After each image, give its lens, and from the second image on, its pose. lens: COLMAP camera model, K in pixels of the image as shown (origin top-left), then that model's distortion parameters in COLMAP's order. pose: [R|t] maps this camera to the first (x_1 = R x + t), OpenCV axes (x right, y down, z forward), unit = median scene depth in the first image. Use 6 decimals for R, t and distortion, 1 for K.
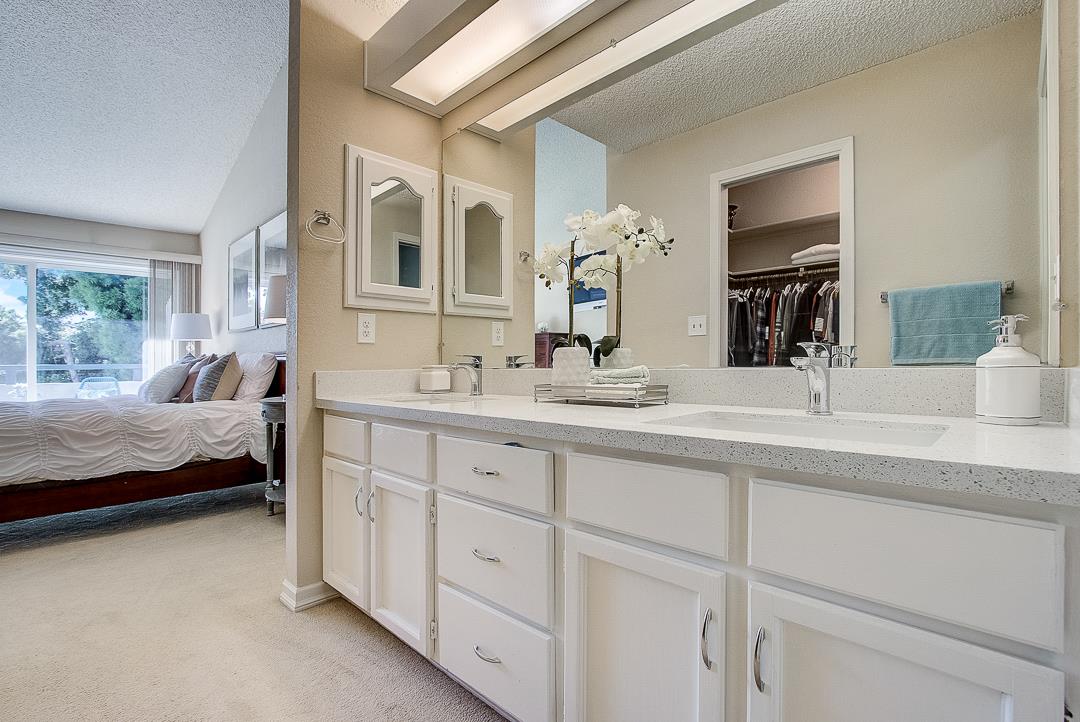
lens RADIAL K [[503.1, 0, 530.5], [0, 503.1, 358.8], [0, 0, 1]] dist [-0.002145, -0.000327]
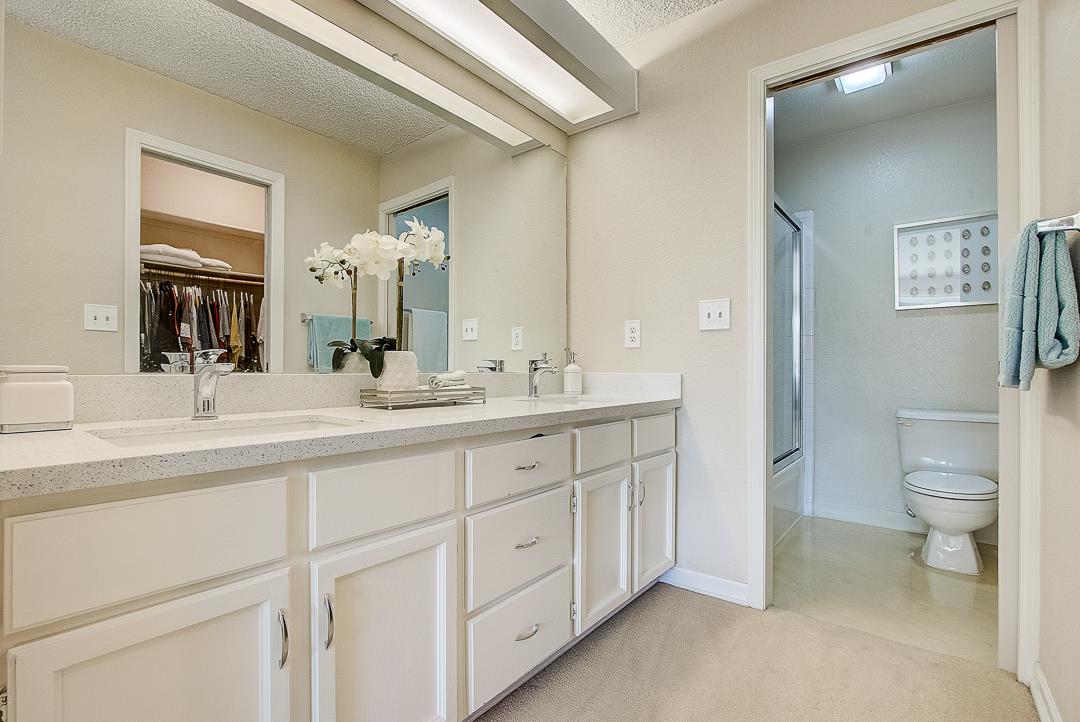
lens RADIAL K [[484.6, 0, 539.5], [0, 484.6, 375.3], [0, 0, 1]] dist [-0.000948, -0.000075]
pose [[-0.098009, -0.001232, 0.995185, -1.018274], [-0.013069, 0.999915, -0.000049, 0.024755], [-0.995100, -0.013011, -0.098017, 0.969605]]
